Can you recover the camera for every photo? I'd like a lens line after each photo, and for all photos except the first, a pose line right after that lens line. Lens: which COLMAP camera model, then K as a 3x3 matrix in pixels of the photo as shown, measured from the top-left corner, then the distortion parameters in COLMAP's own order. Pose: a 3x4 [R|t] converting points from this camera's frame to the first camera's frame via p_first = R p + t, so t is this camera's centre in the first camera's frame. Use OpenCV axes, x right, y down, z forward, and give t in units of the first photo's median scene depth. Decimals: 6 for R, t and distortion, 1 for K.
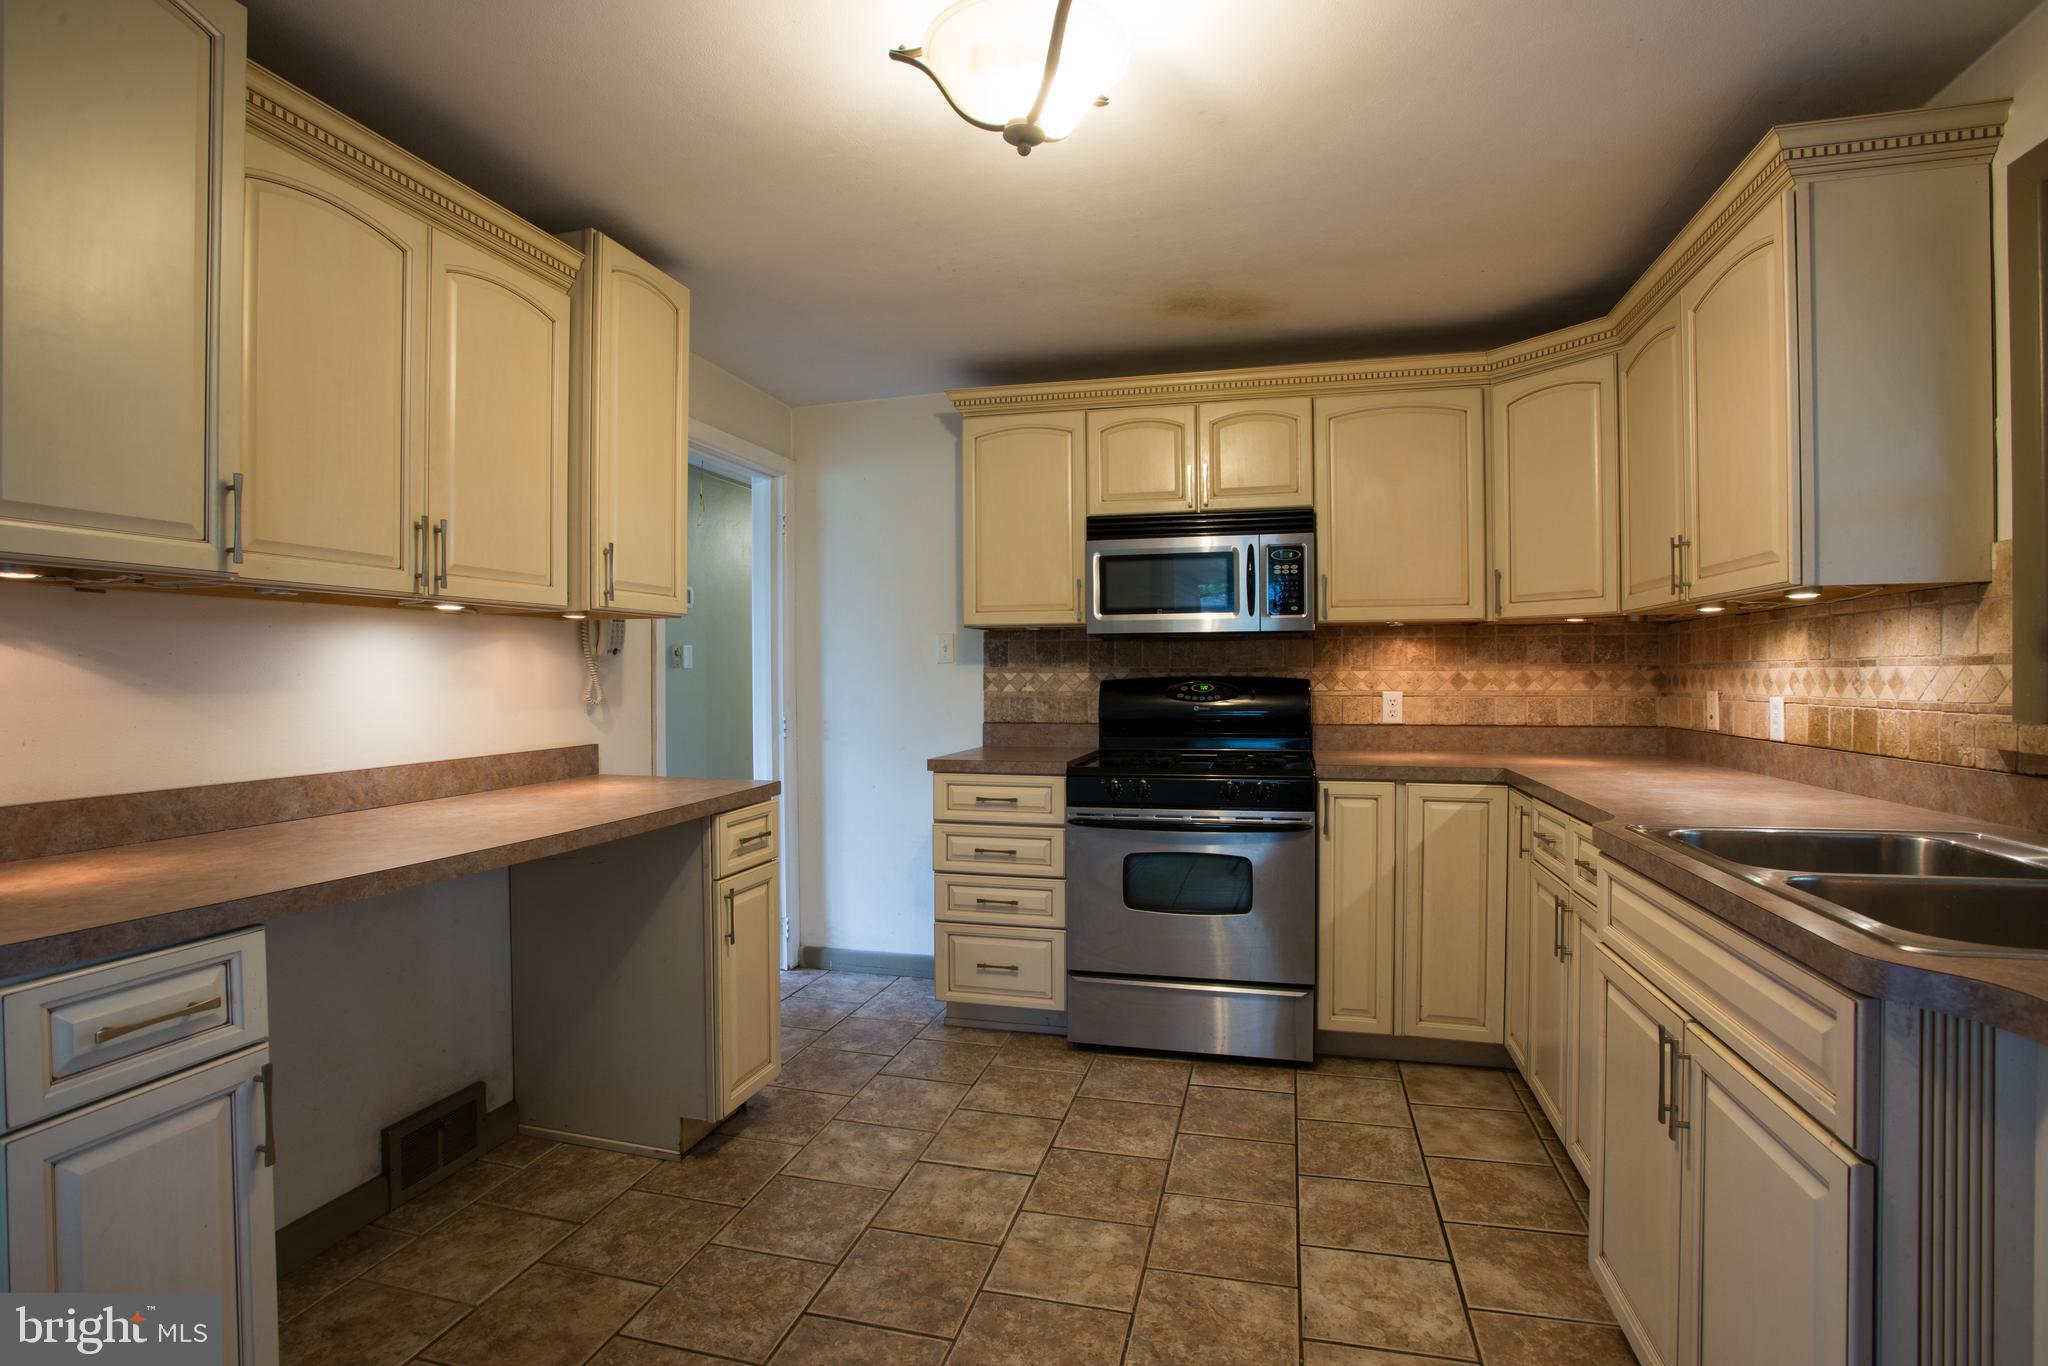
lens RADIAL K [[986.6, 0, 1017.0], [0, 986.6, 681.8], [0, 0, 1]] dist [-0.063428, 0.019449]
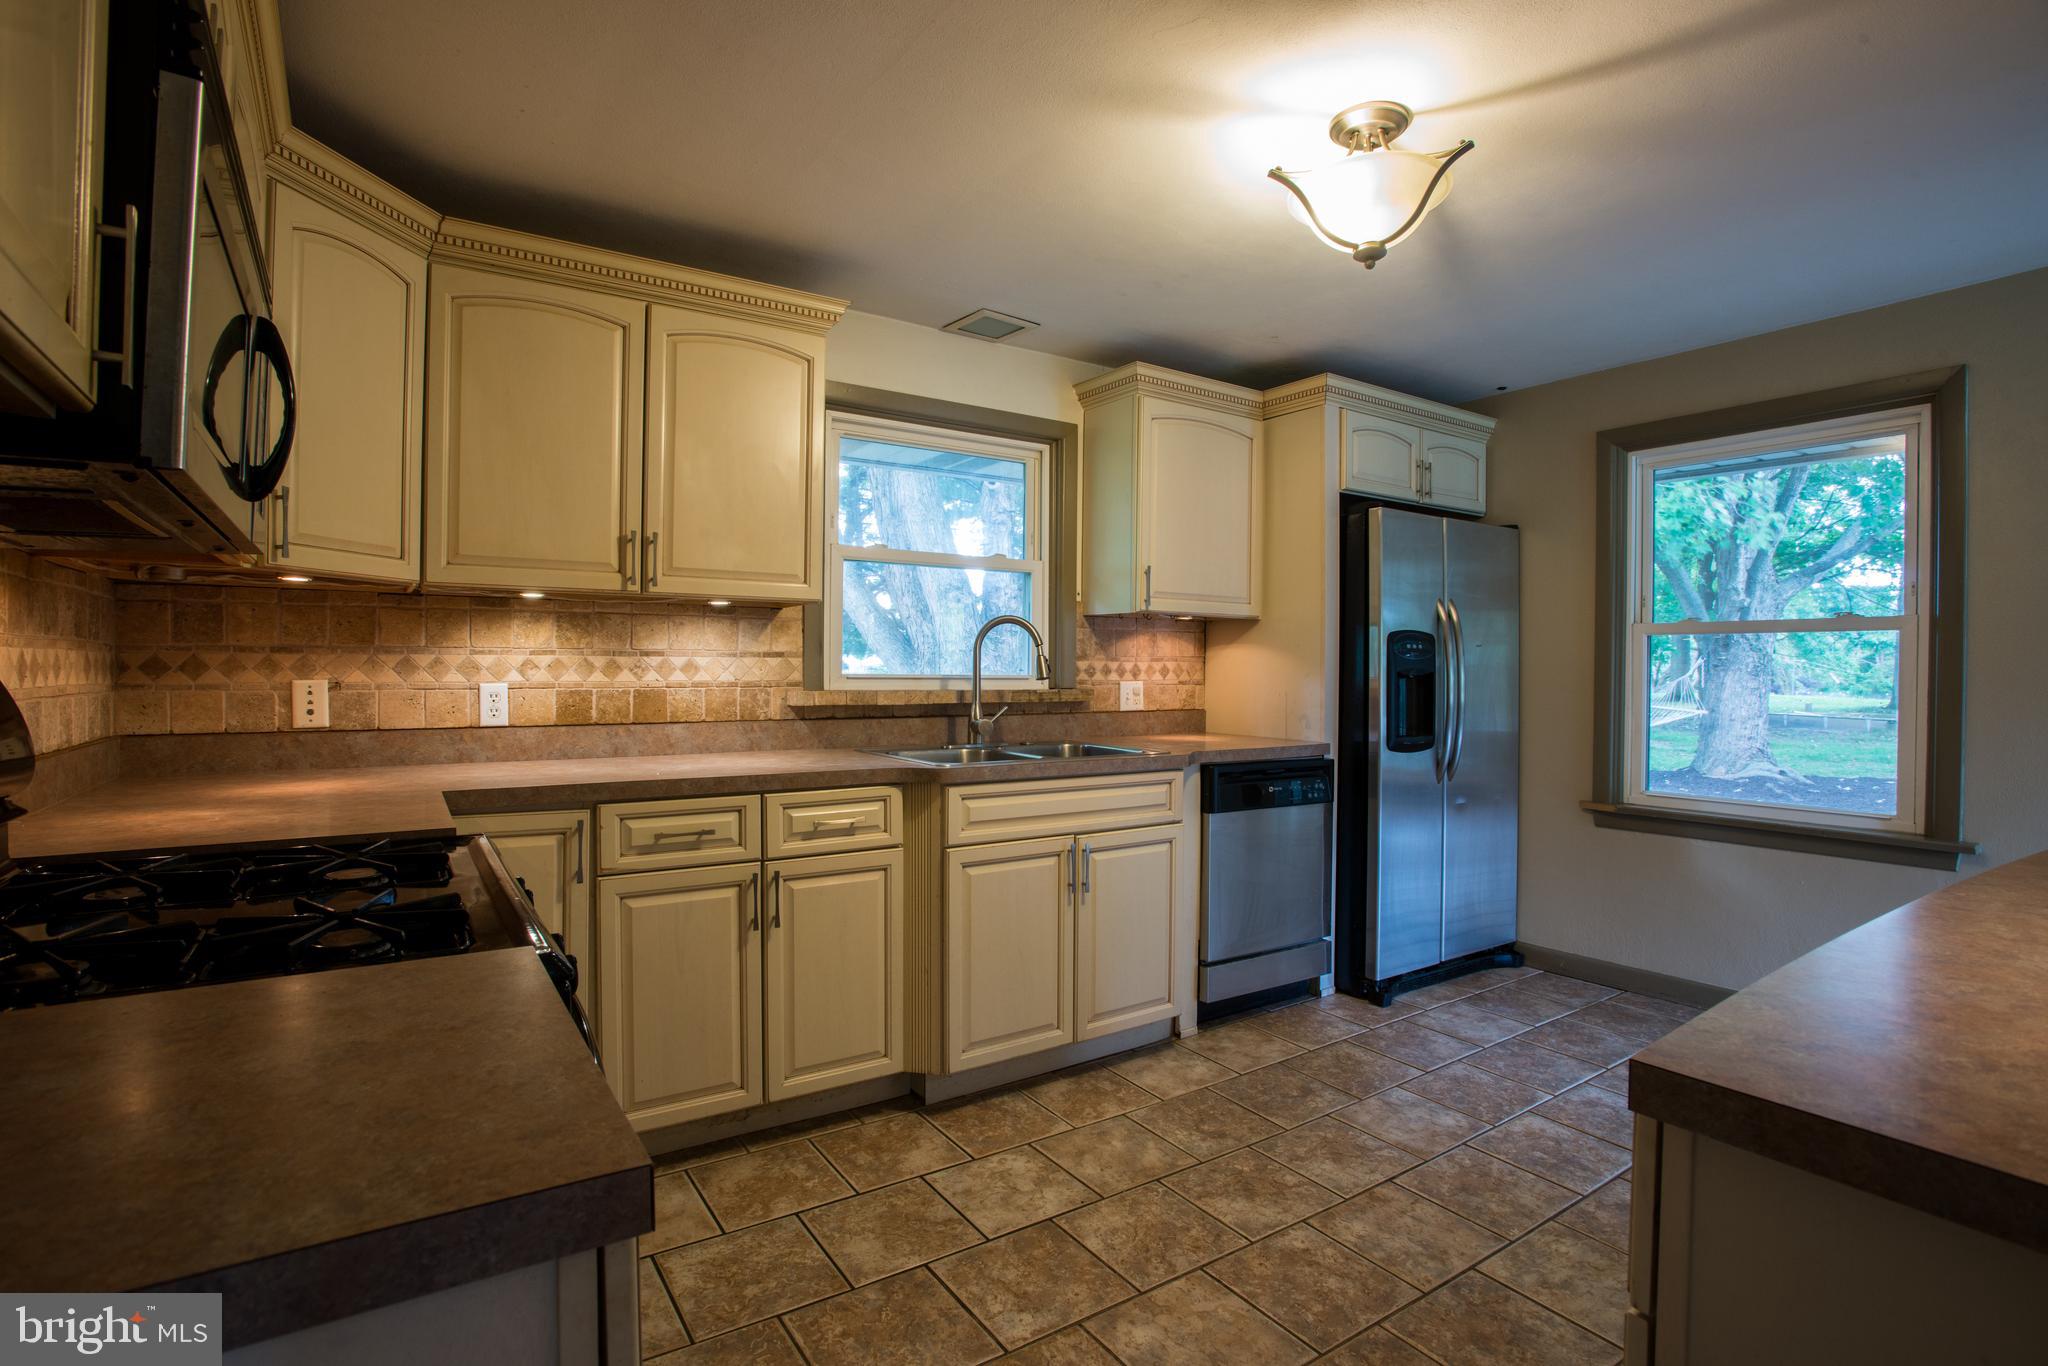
lens RADIAL K [[986.6, 0, 1014.6], [0, 986.6, 681.5], [0, 0, 1]] dist [-0.063428, 0.019449]
pose [[-0.750869, -0.010479, 0.660368, -0.272293], [-0.000156, 0.999877, 0.015689, -0.001853], [-0.660451, 0.011677, -0.750778, 1.250960]]
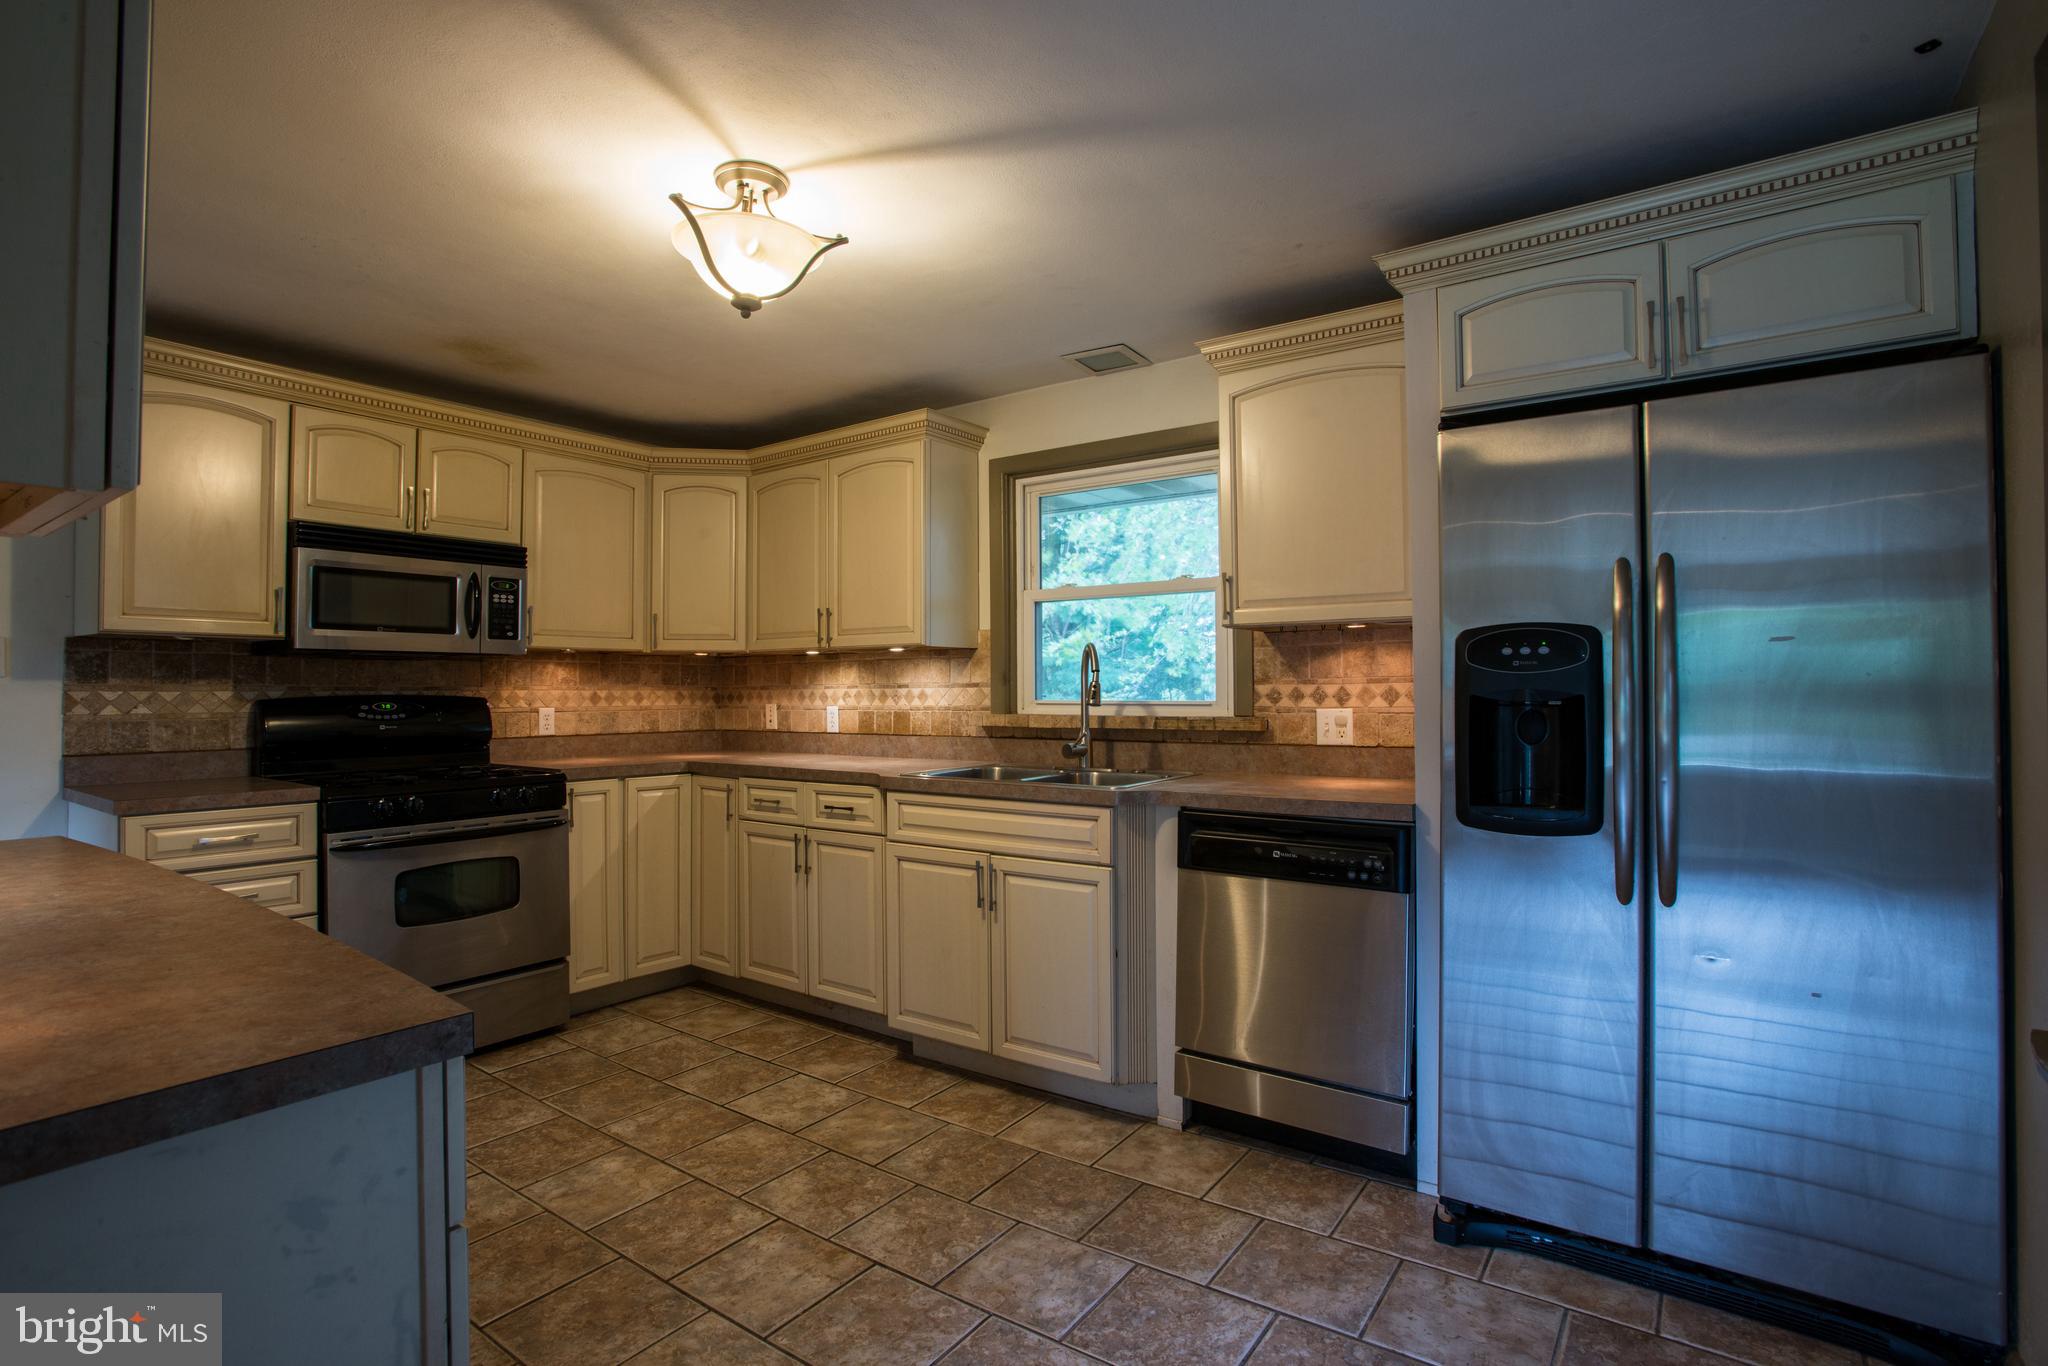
lens RADIAL K [[986.6, 0, 1014.7], [0, 986.6, 684.8], [0, 0, 1]] dist [-0.063428, 0.019449]
pose [[0.353609, 0.009231, 0.935348, -0.626877], [0.009527, 0.999864, -0.013470, 0.004177], [-0.935345, 0.013674, 0.353473, 0.079973]]
